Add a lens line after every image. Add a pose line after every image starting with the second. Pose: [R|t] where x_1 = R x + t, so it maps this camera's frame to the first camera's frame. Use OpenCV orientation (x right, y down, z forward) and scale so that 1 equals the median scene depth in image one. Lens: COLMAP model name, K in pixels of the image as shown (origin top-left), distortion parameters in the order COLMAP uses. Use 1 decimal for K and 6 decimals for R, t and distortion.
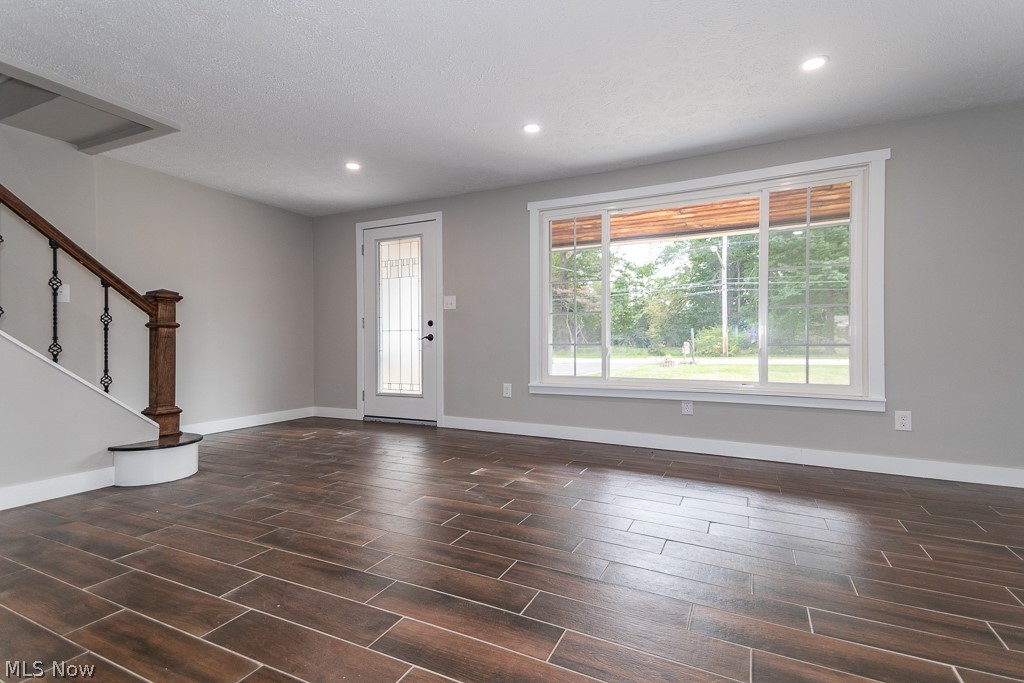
lens RADIAL K [[472.3, 0, 528.9], [0, 472.3, 337.6], [0, 0, 1]] dist [0.093772, -0.055809]
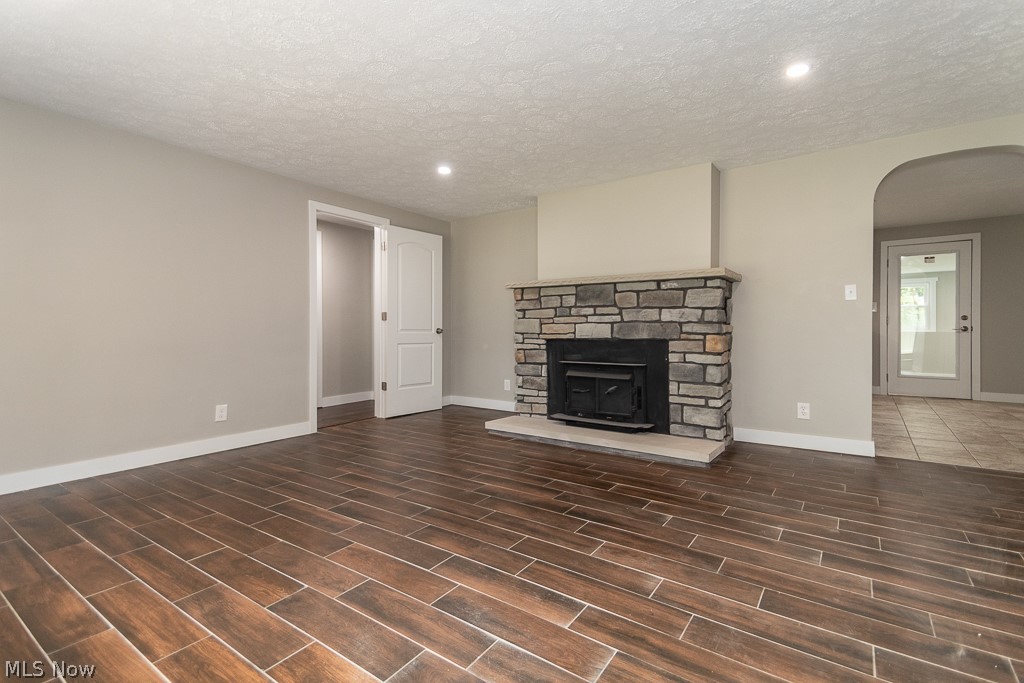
lens RADIAL K [[472.3, 0, 528.9], [0, 472.3, 337.6], [0, 0, 1]] dist [0.093772, -0.055809]
pose [[-0.986880, 0.000126, 0.161456, -0.323412], [-0.000763, 0.999985, -0.005444, -0.026471], [-0.161455, -0.005495, -0.986865, 1.952602]]
